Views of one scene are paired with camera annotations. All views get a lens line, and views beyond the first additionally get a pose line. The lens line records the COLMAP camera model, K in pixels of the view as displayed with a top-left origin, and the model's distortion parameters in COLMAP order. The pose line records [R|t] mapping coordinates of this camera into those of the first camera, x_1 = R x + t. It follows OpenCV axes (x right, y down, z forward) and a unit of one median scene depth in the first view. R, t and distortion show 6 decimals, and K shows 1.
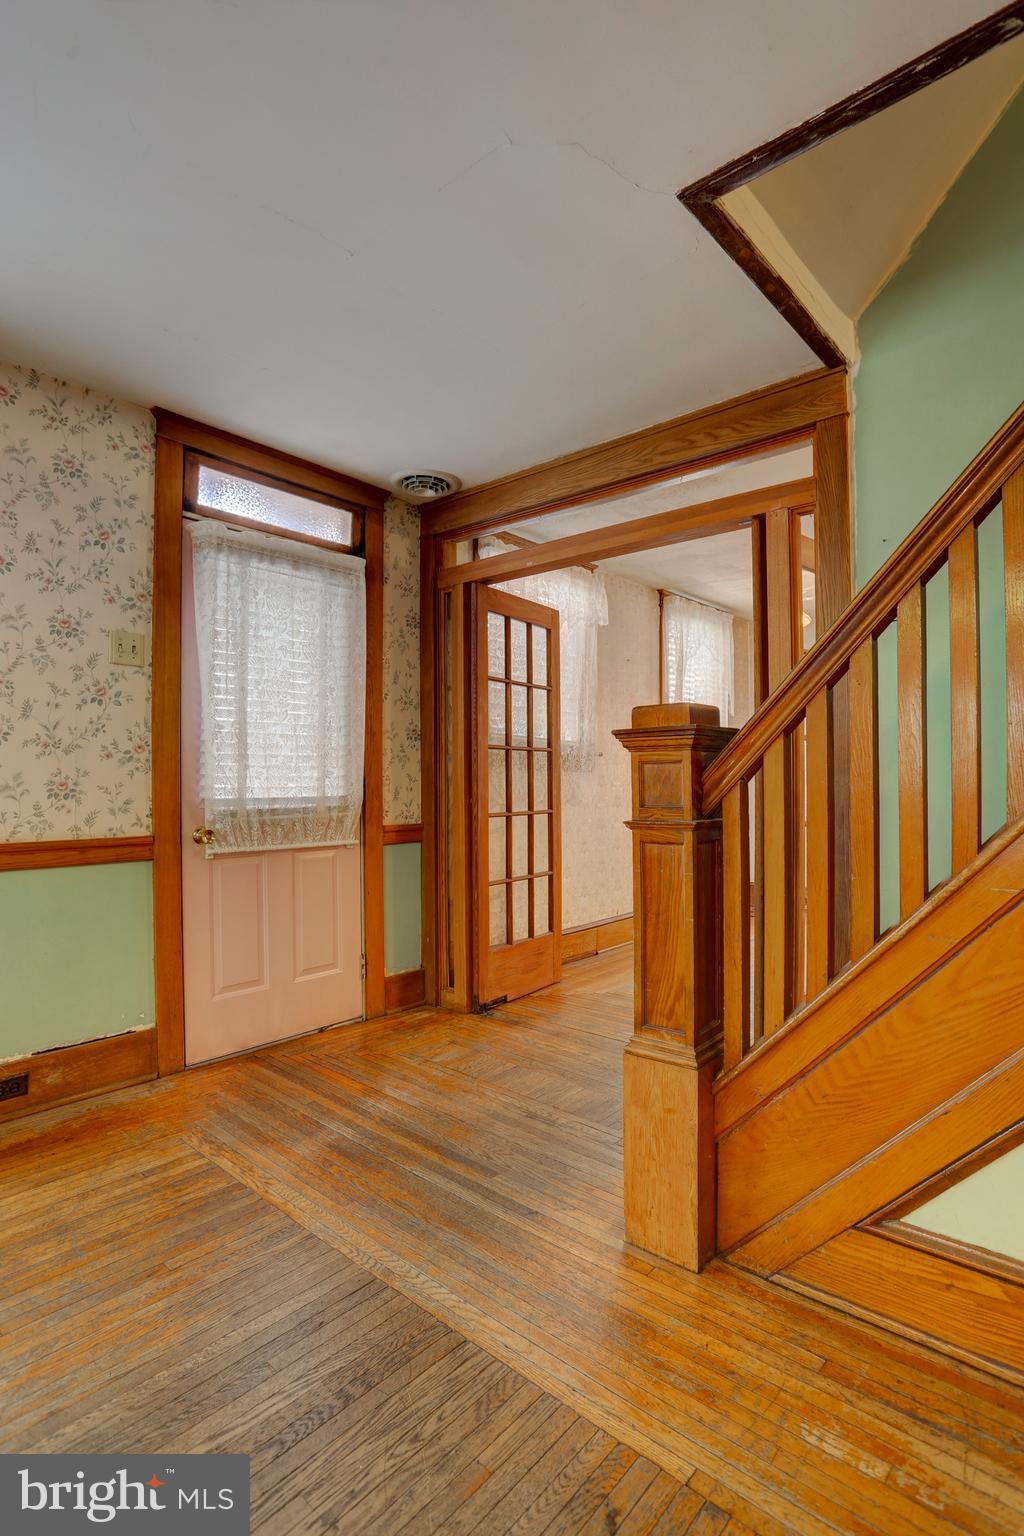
lens RADIAL K [[760.7, 0, 502.8], [0, 760.7, 782.7], [0, 0, 1]] dist [-0.070746, 0.023790]
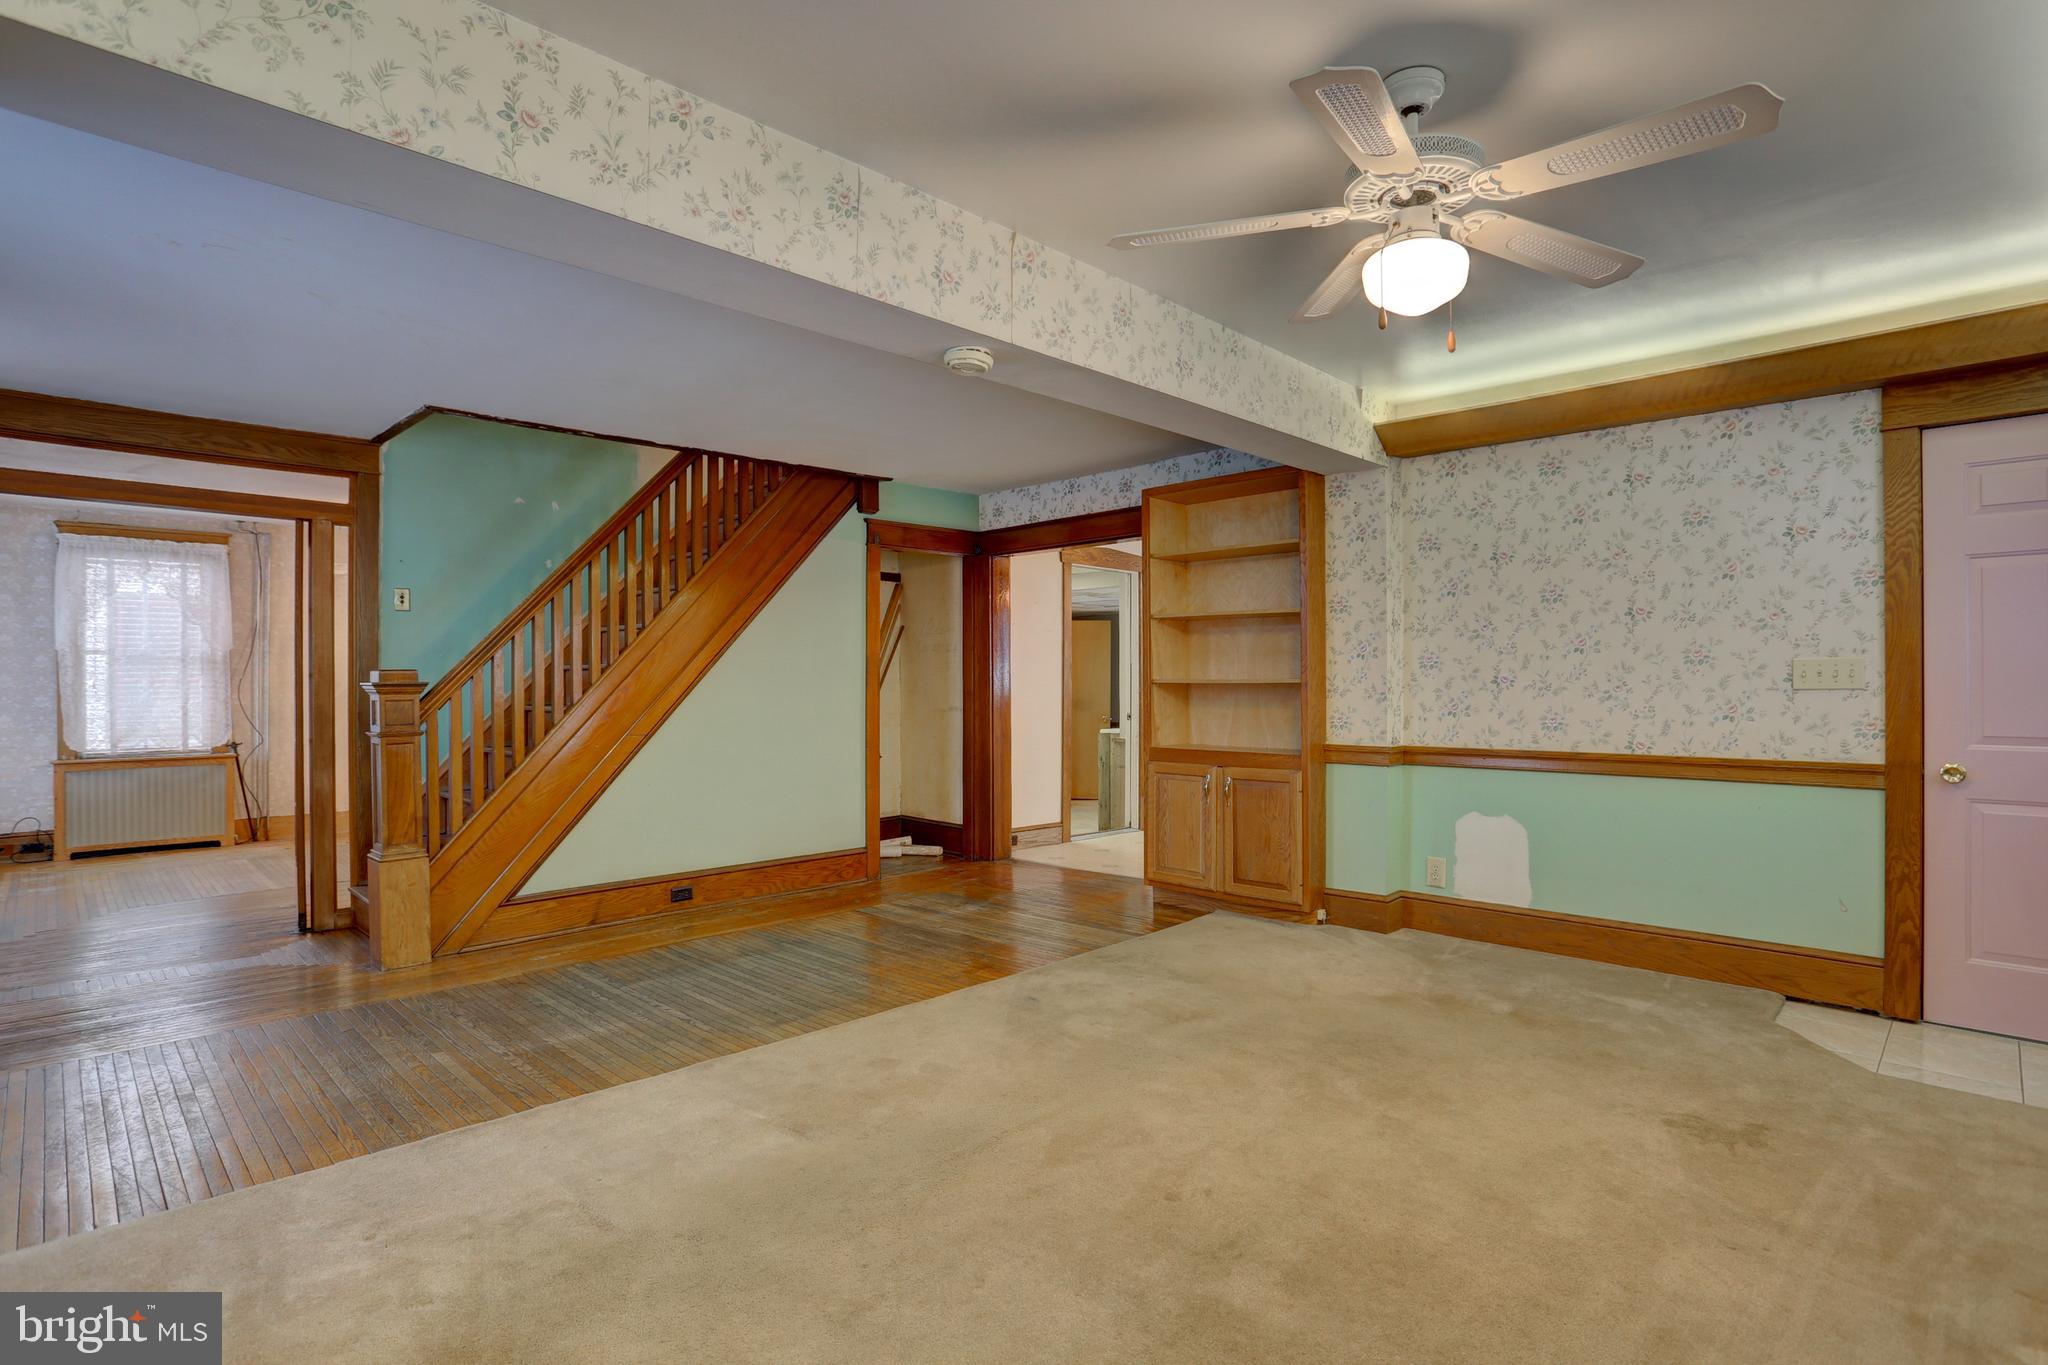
lens RADIAL K [[1014.3, 0, 1028.0], [0, 1014.3, 693.7], [0, 0, 1]] dist [-0.070746, 0.023790]
pose [[0.024729, -0.004160, 0.999686, -1.329730], [0.007069, 0.999967, 0.003987, -0.026472], [-0.999669, 0.006968, 0.024758, -0.354874]]
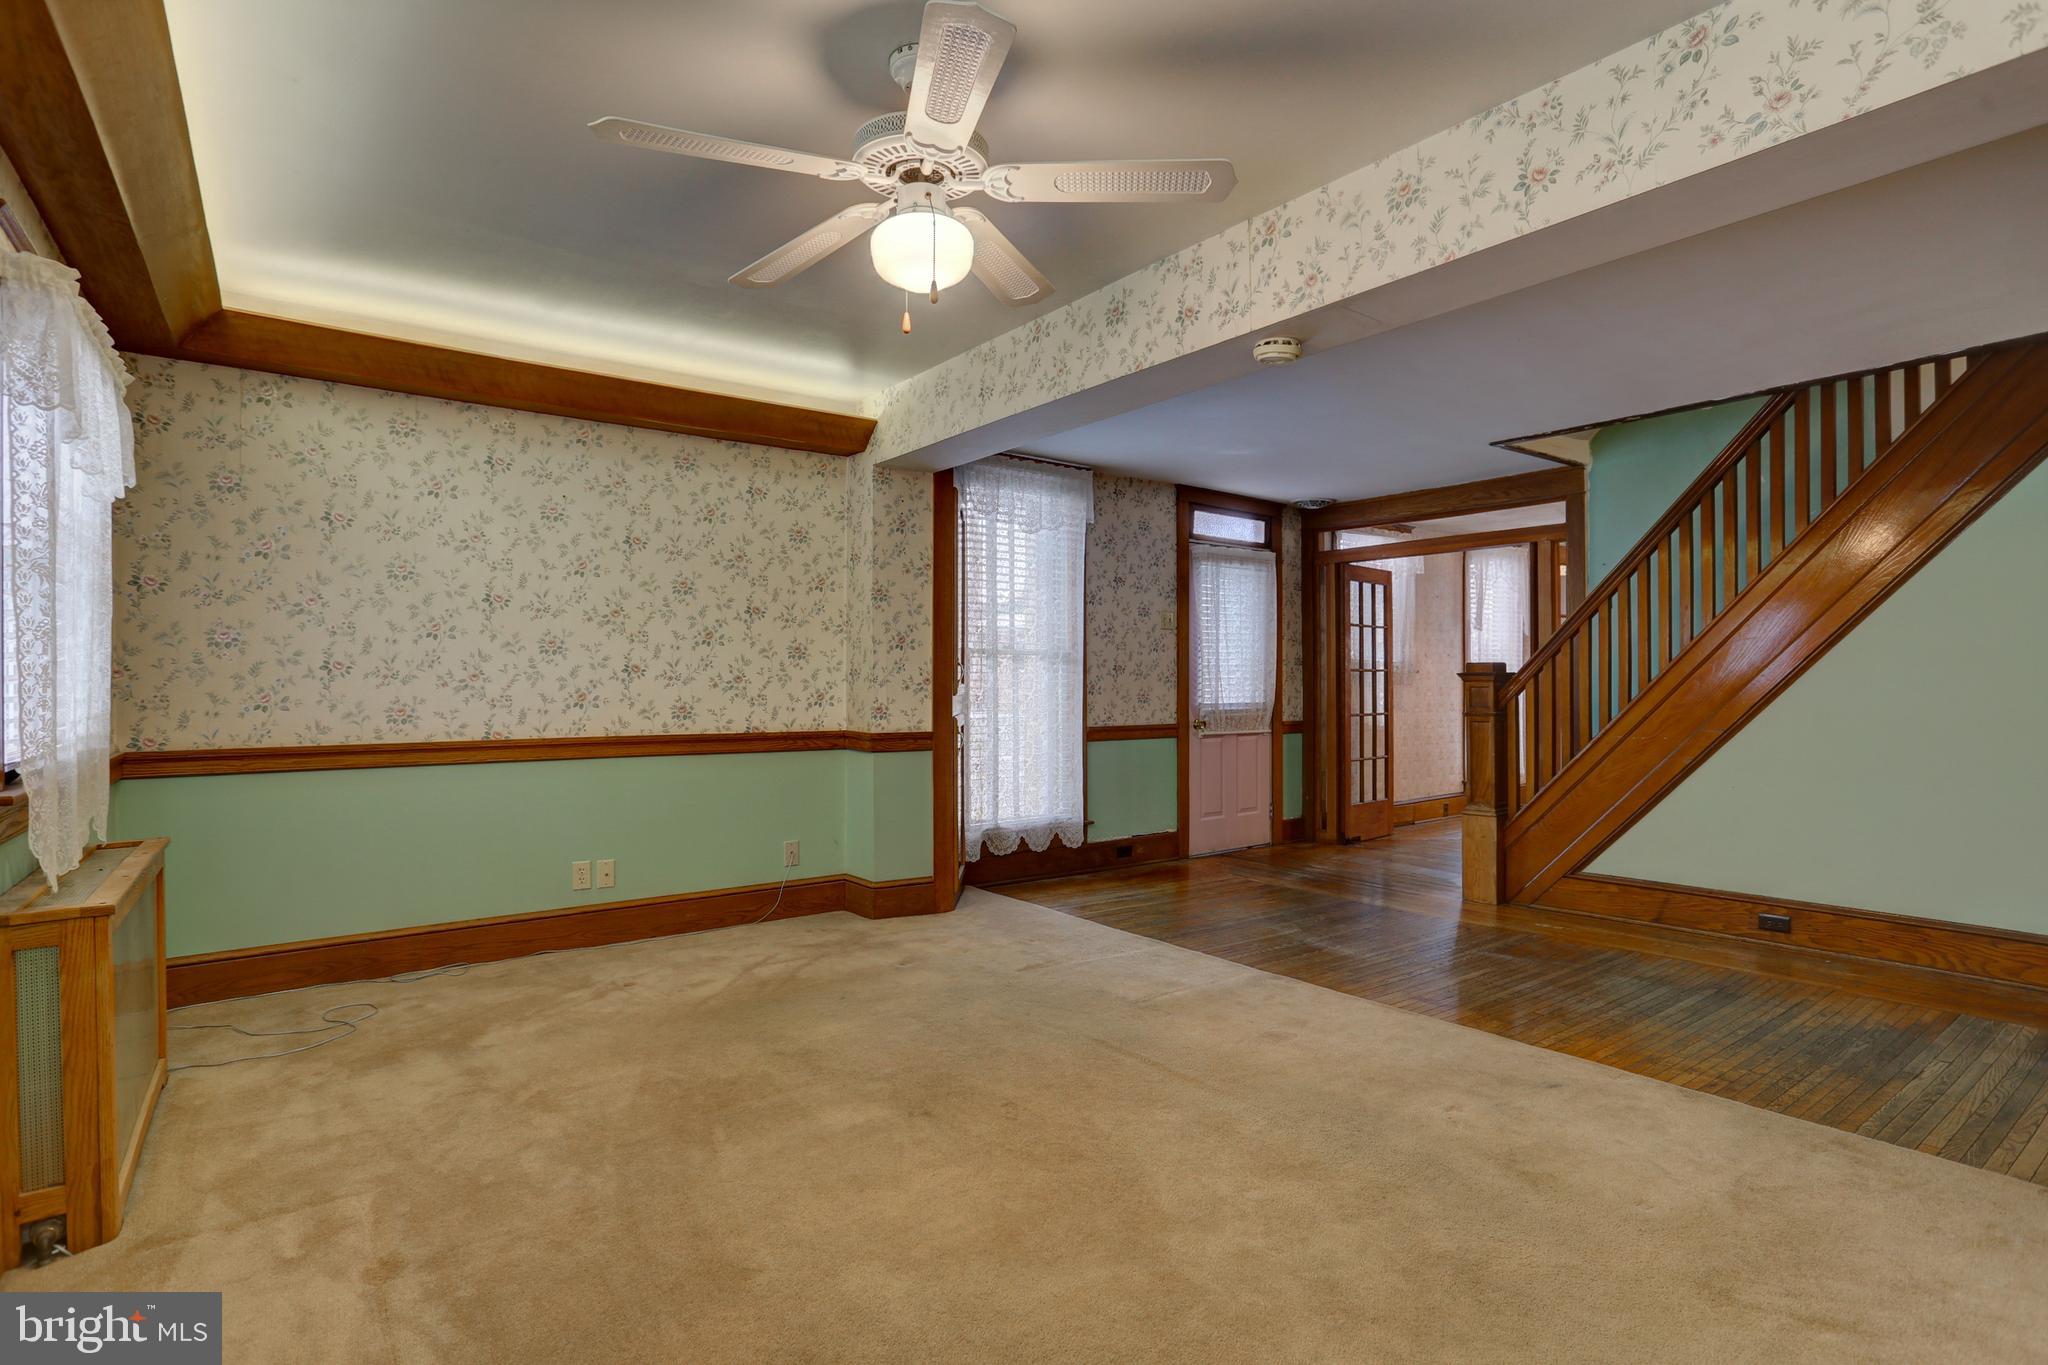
lens RADIAL K [[1009.0, 0, 1032.4], [0, 1009.0, 684.9], [0, 0, 1]] dist [-0.050084, 0.002095]
pose [[0.983634, 0.001132, -0.180175, -0.355082], [-0.001461, 0.999998, -0.001691, -0.016732], [0.180173, 0.001927, 0.983633, -1.363881]]
